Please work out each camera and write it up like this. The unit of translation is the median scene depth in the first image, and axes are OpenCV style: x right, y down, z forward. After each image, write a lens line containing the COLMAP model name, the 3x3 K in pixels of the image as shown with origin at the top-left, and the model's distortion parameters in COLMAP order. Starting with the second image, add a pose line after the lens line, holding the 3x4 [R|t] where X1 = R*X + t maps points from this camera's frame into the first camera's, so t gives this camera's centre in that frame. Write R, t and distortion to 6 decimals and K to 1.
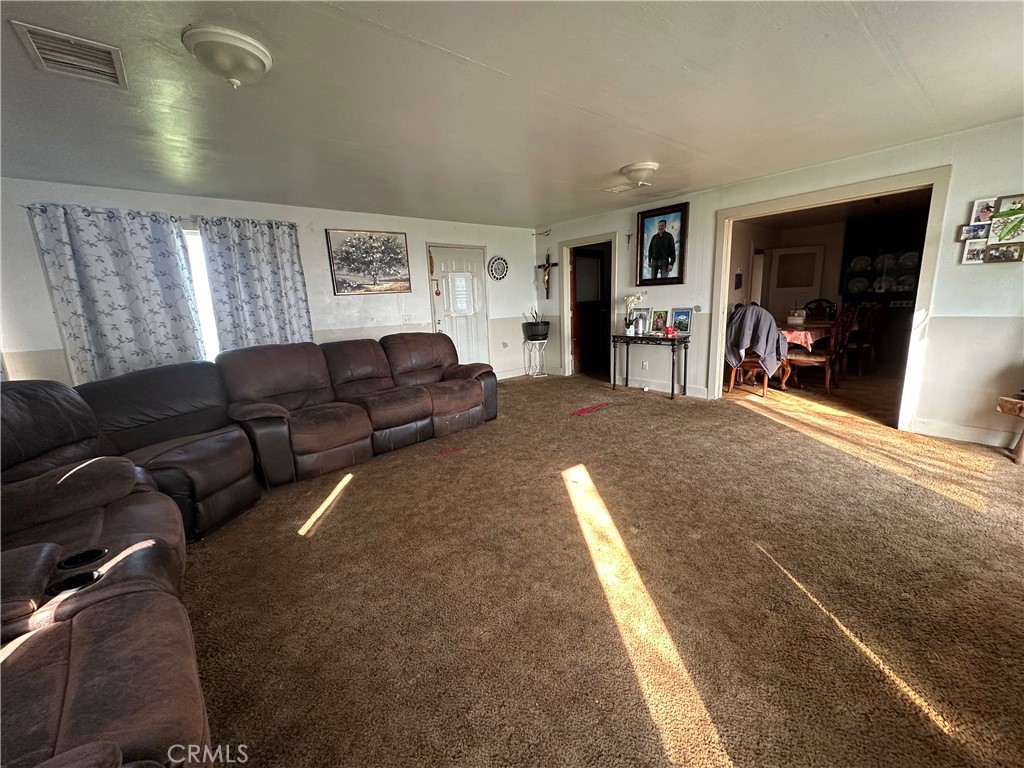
lens RADIAL K [[409.2, 0, 515.2], [0, 409.2, 381.5], [0, 0, 1]] dist [-0.000220, 0.000072]
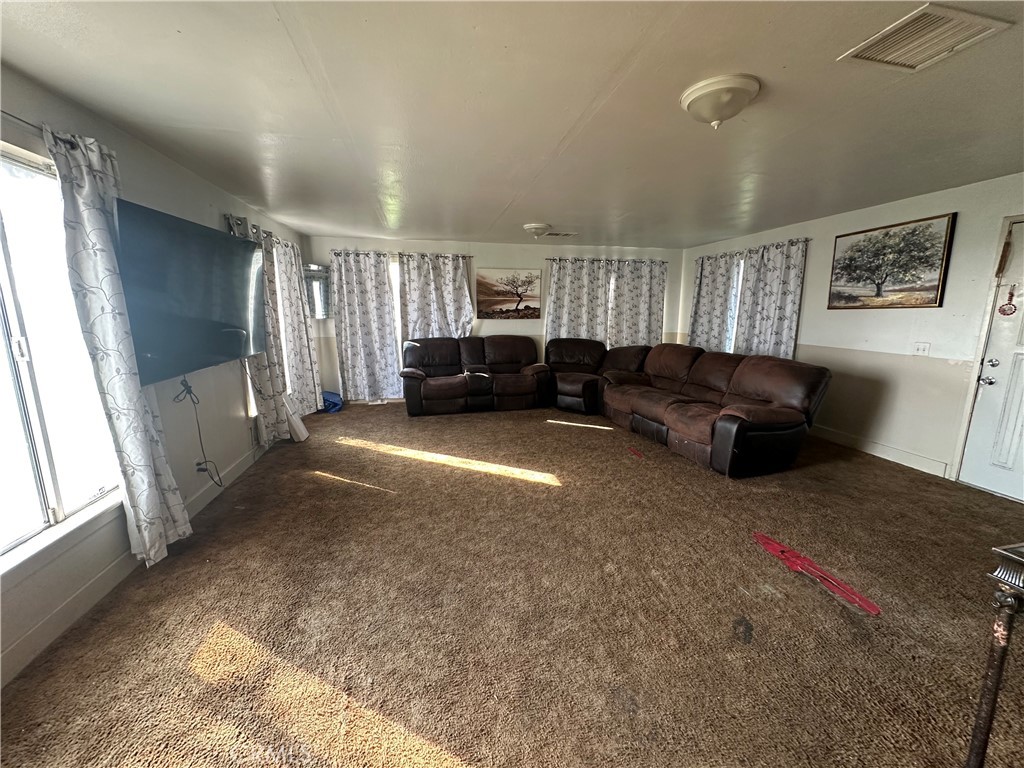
lens RADIAL K [[409.2, 0, 512.9], [0, 409.2, 384.3], [0, 0, 1]] dist [-0.000220, 0.000072]
pose [[-0.462944, 0.201152, -0.863262, 0.800719], [-0.153764, 0.940919, 0.301707, -0.253941], [0.872949, 0.272413, -0.404663, 0.927526]]
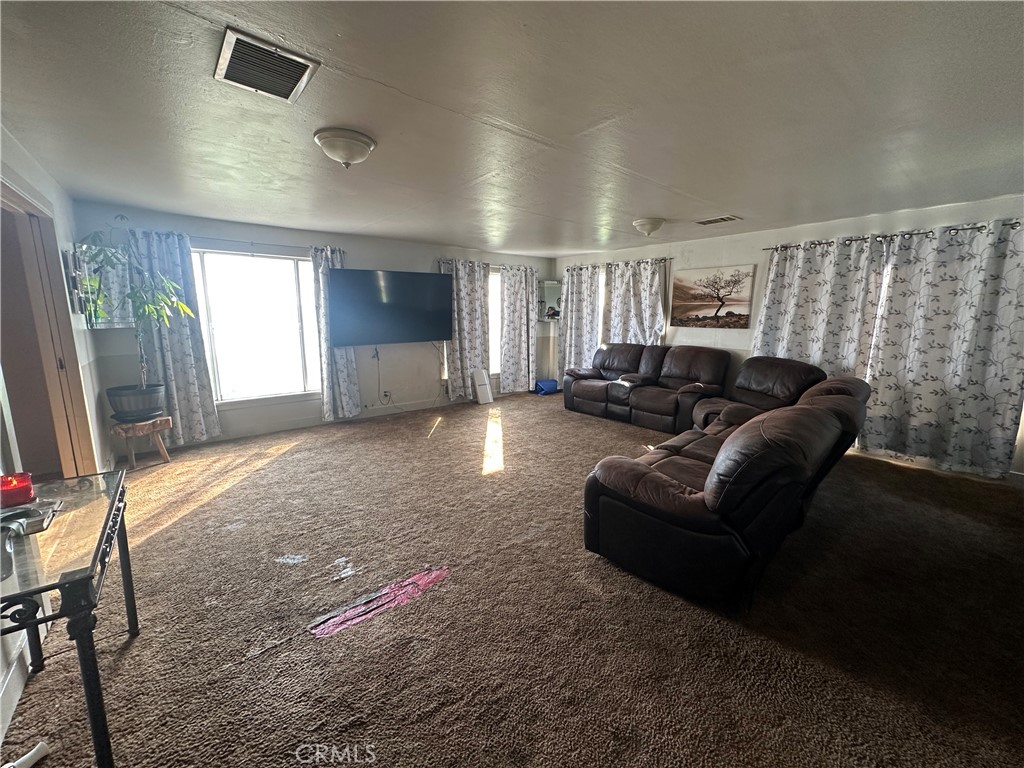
lens RADIAL K [[409.2, 0, 507.0], [0, 409.2, 382.0], [0, 0, 1]] dist [-0.000220, 0.000072]
pose [[-0.999324, 0.031346, 0.019196, 0.048697], [0.036101, 0.935234, 0.352185, -0.331682], [-0.006913, 0.352640, -0.935733, 1.477219]]
